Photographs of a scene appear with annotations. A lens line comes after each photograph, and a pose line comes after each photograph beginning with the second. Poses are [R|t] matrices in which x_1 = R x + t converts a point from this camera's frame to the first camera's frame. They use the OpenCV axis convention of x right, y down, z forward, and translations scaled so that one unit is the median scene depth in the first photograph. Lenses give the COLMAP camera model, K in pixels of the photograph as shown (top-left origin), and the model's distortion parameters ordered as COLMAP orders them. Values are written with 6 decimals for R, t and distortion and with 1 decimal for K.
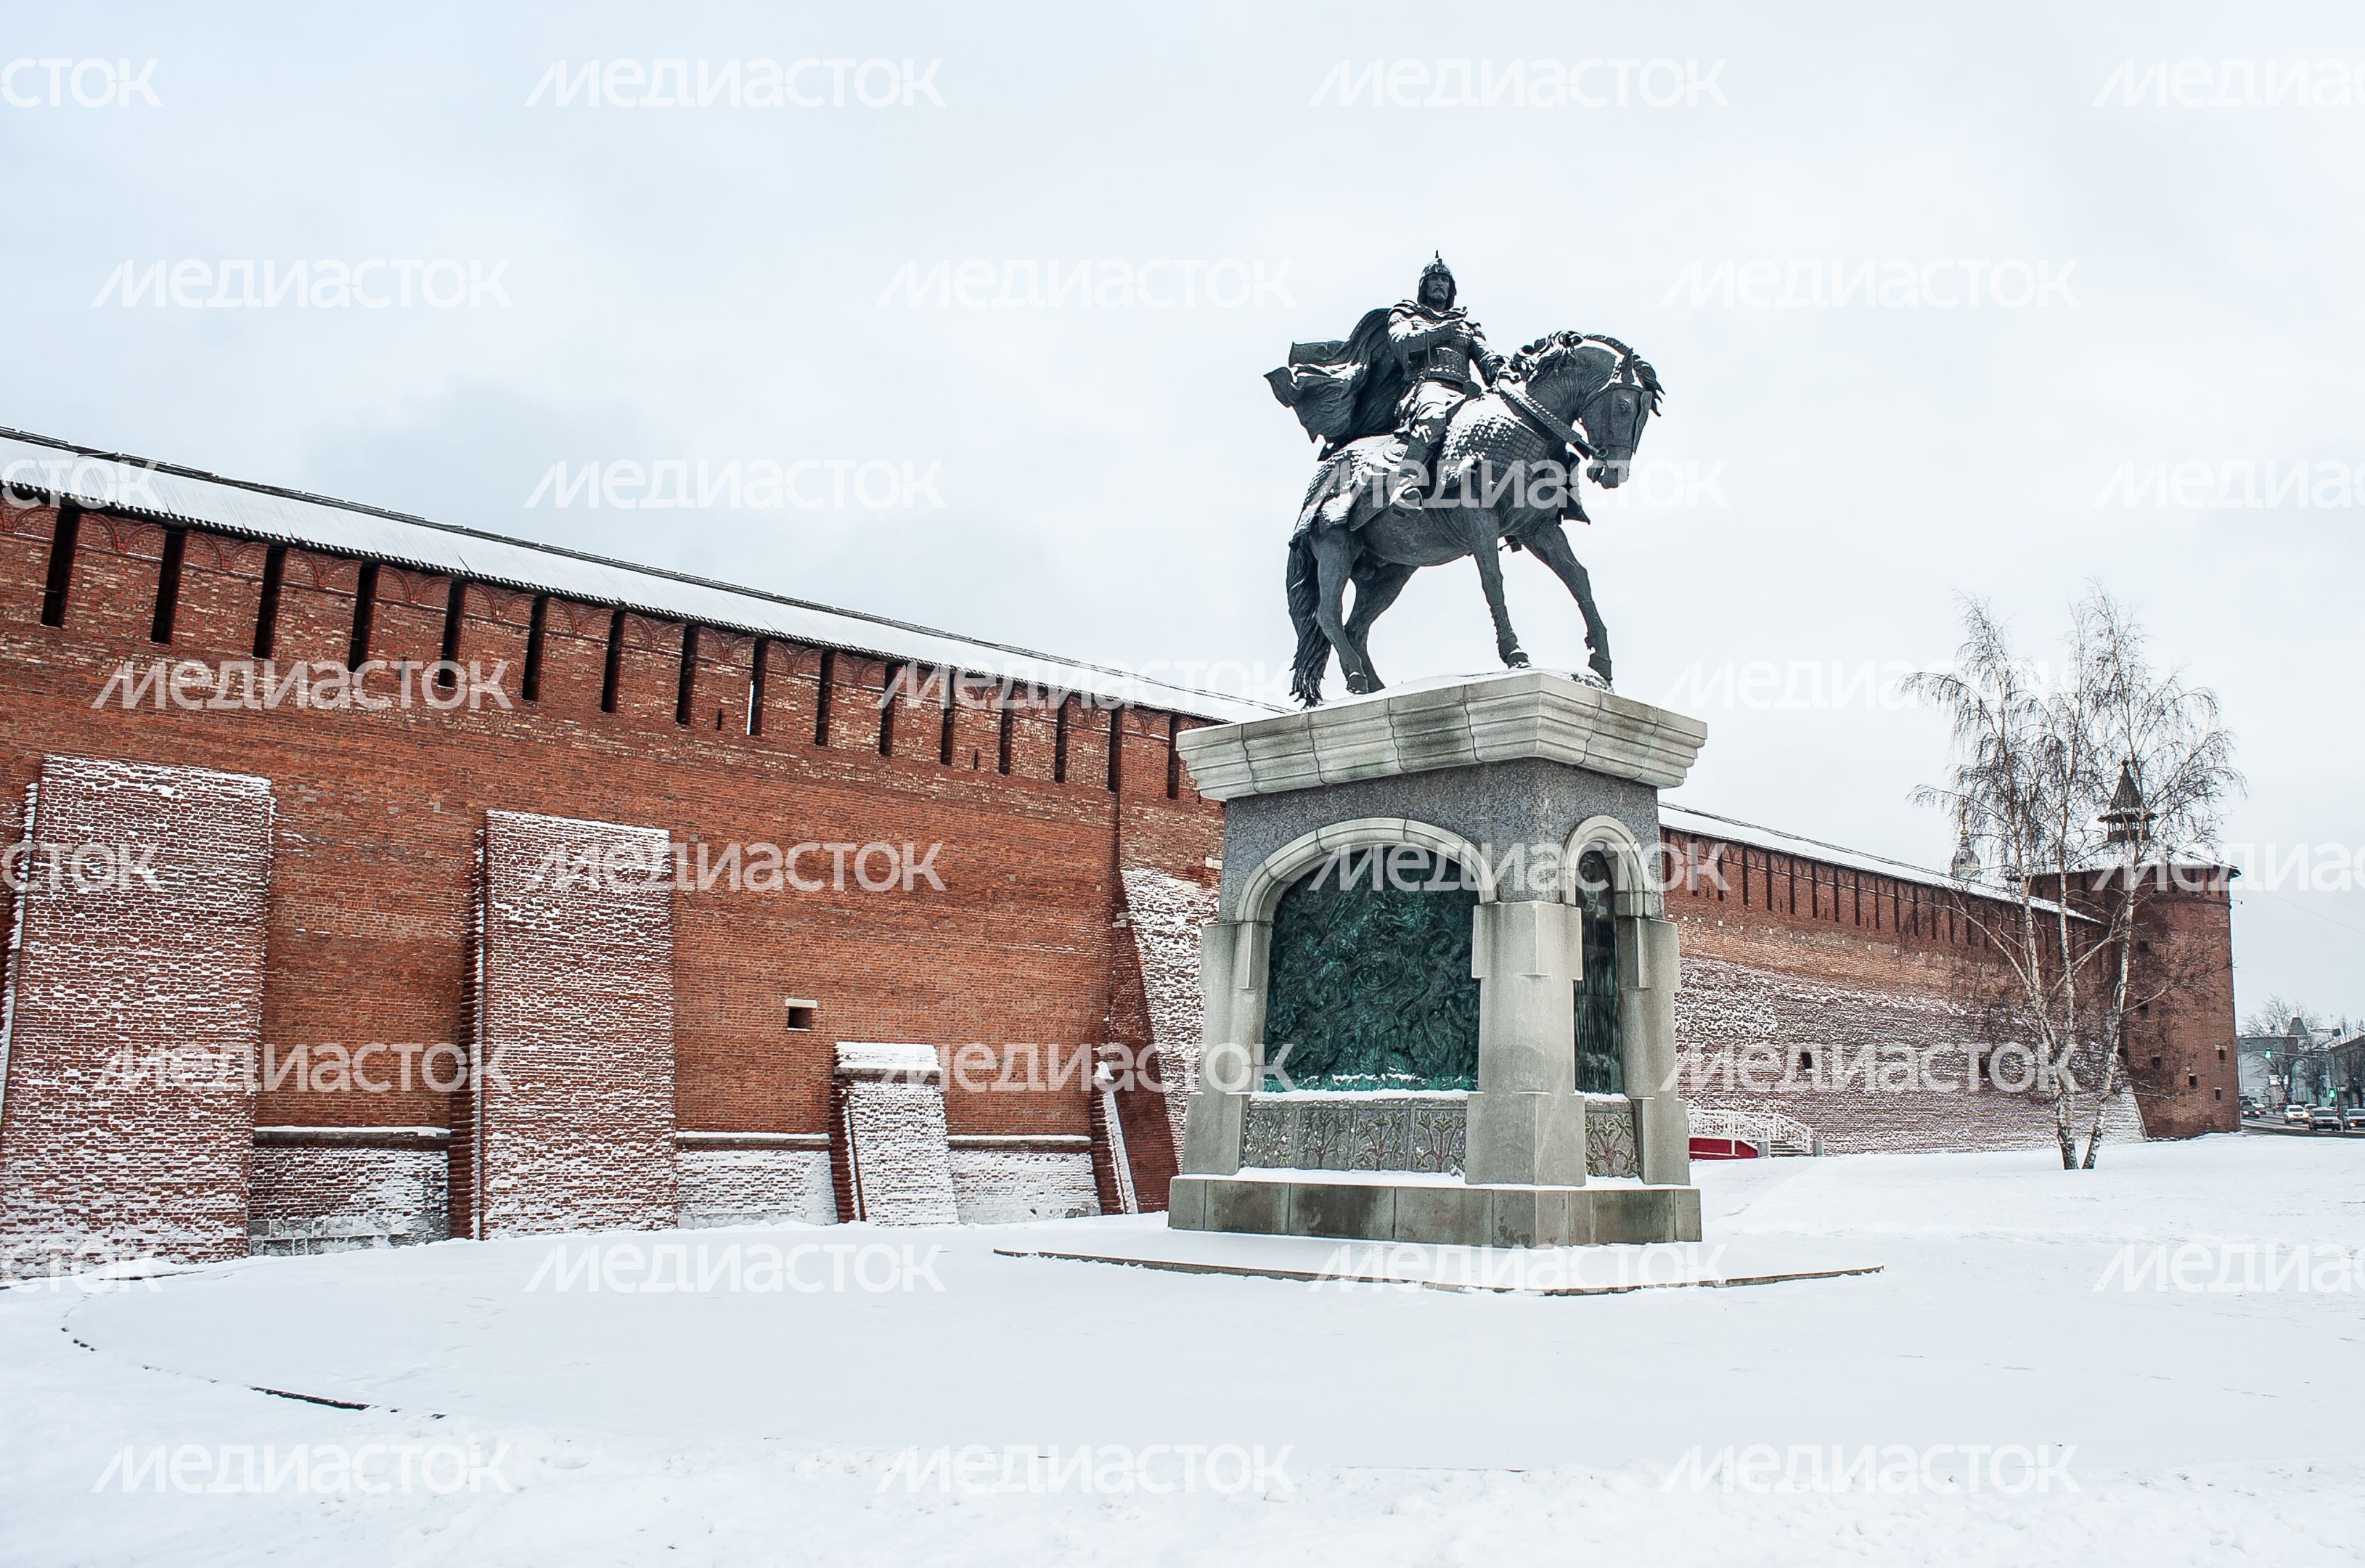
lens RADIAL K [[1965.8, 0, 1183.3], [0, 1965.8, 724.3], [0, 0, 1]] dist [-0.091877, 0.147033]
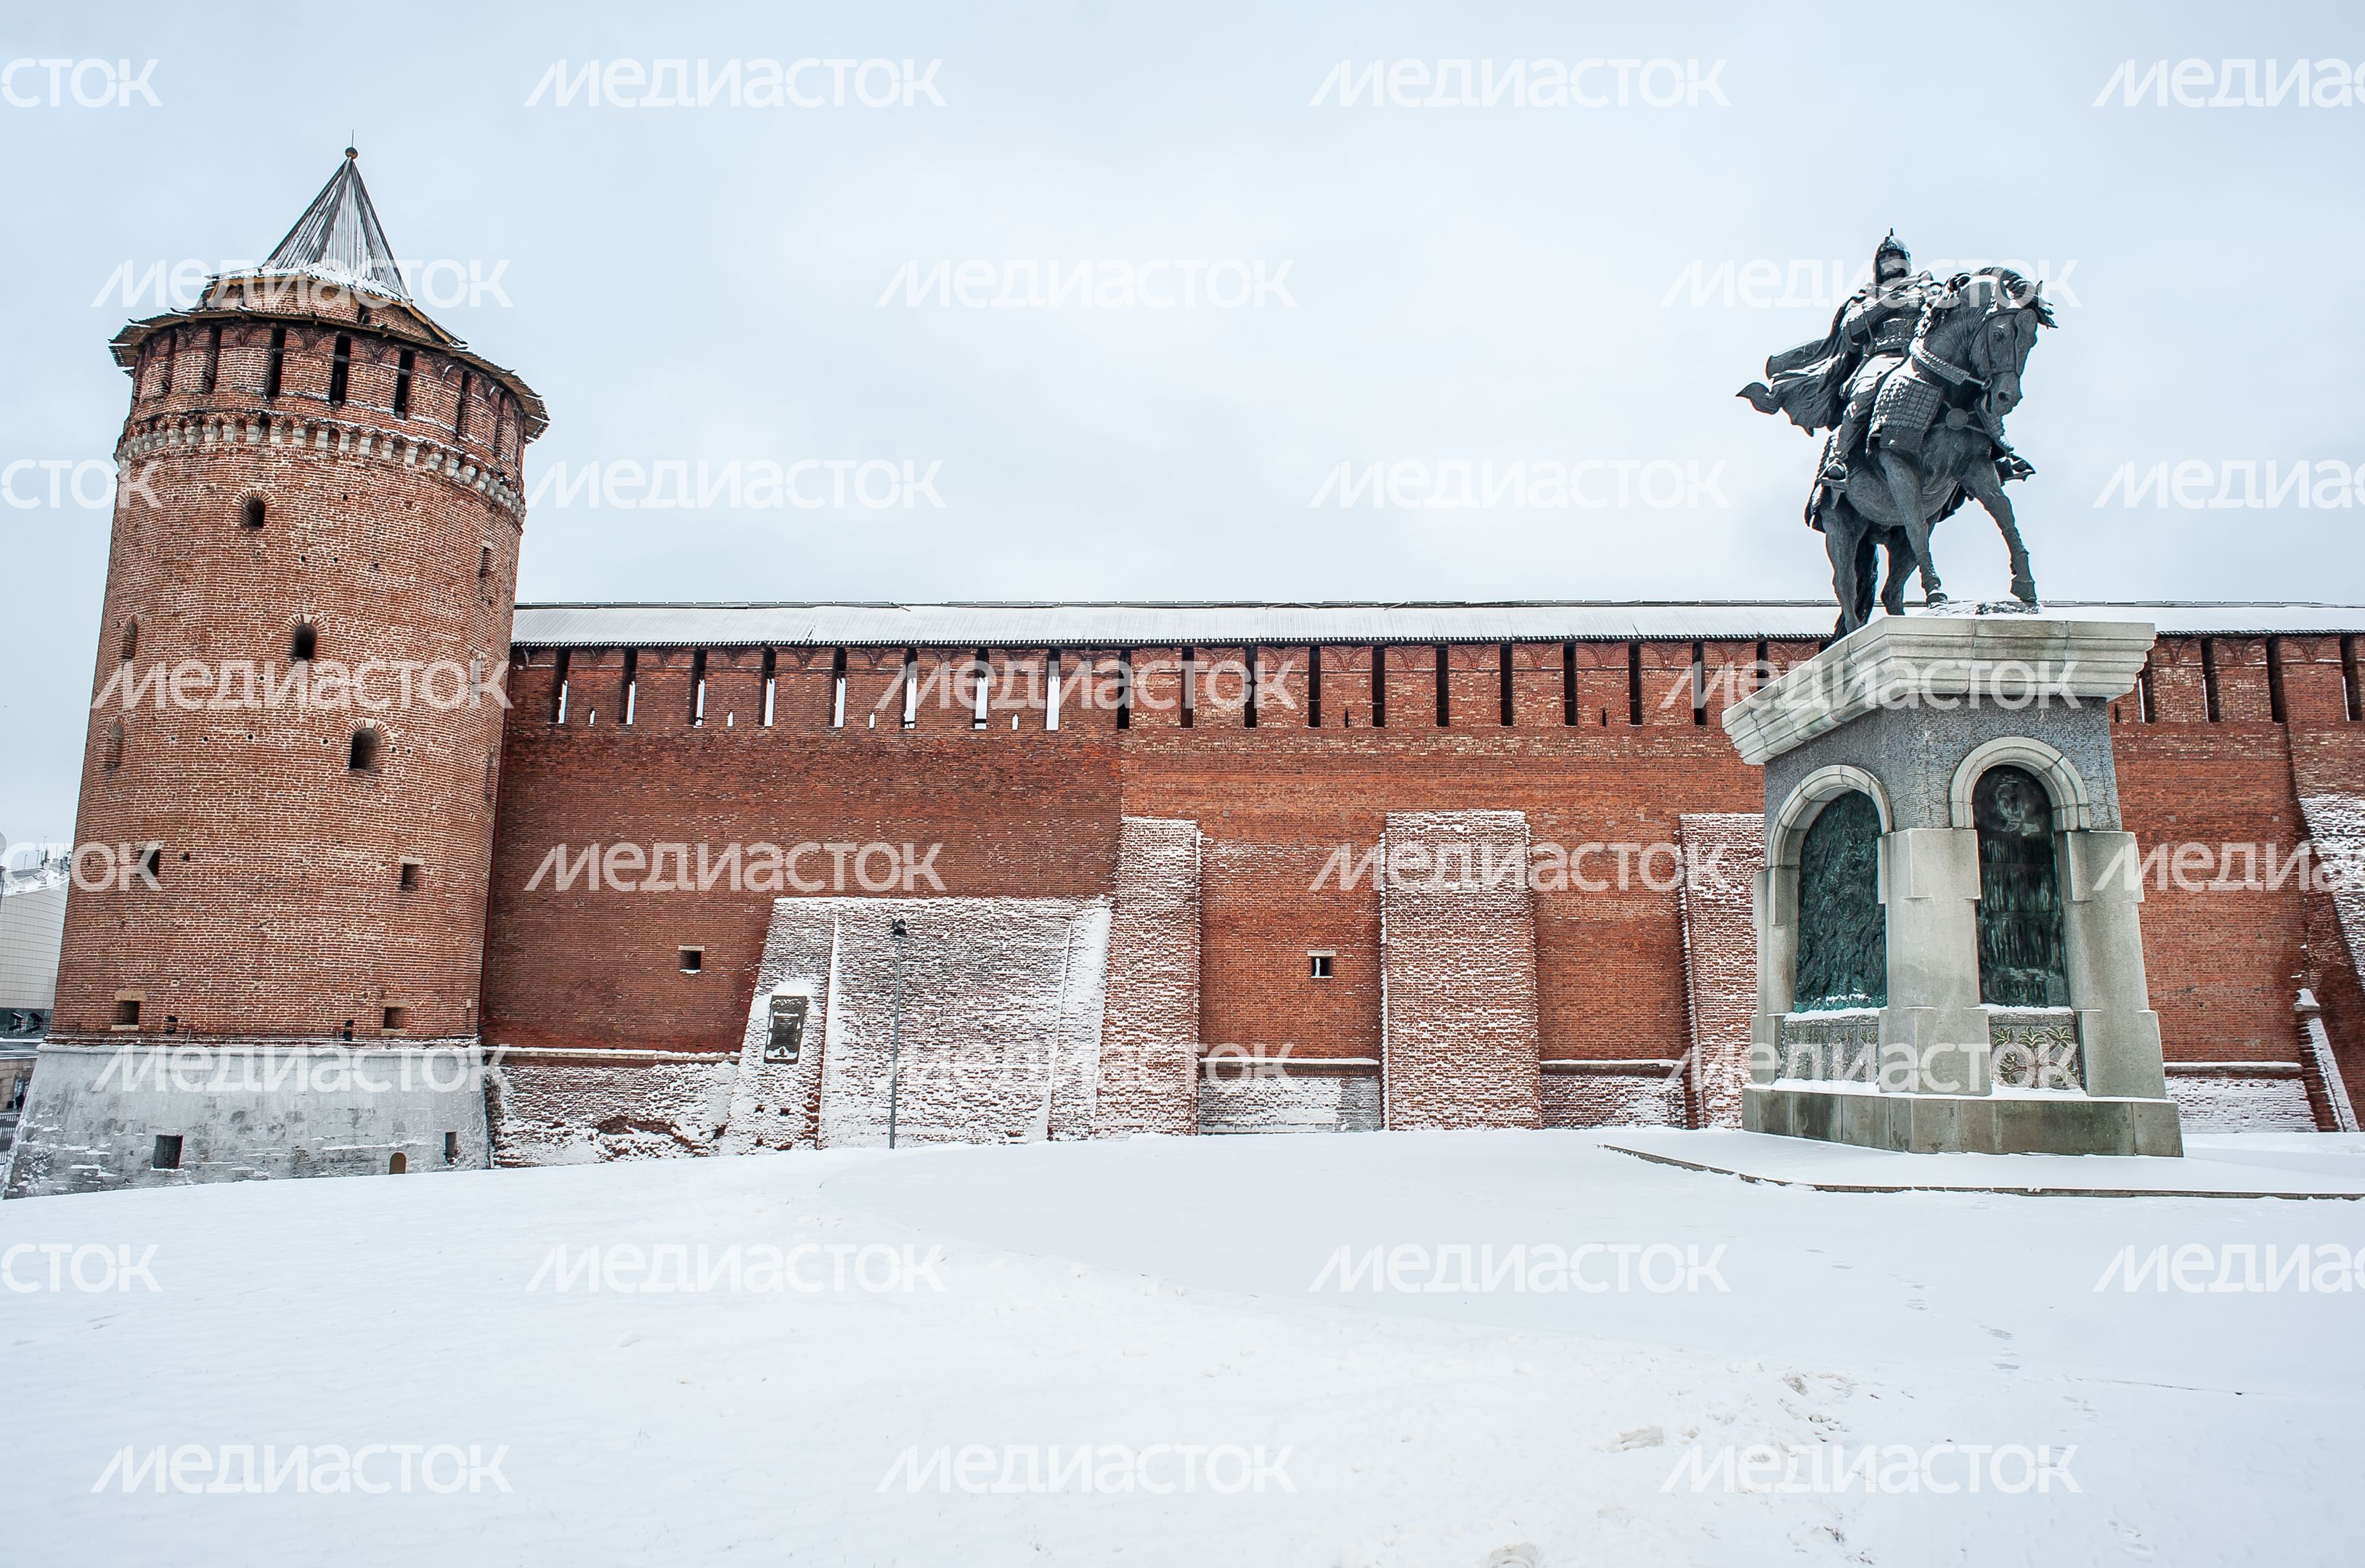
lens RADIAL K [[1605.3, 0, 1188.0], [0, 1605.3, 776.3], [0, 0, 1]] dist [-0.087527, 0.070298]
pose [[0.672028, -0.128902, -0.729220, 0.206915], [0.145772, 0.988493, -0.040394, 0.014906], [0.726036, -0.079154, 0.683086, 0.048514]]
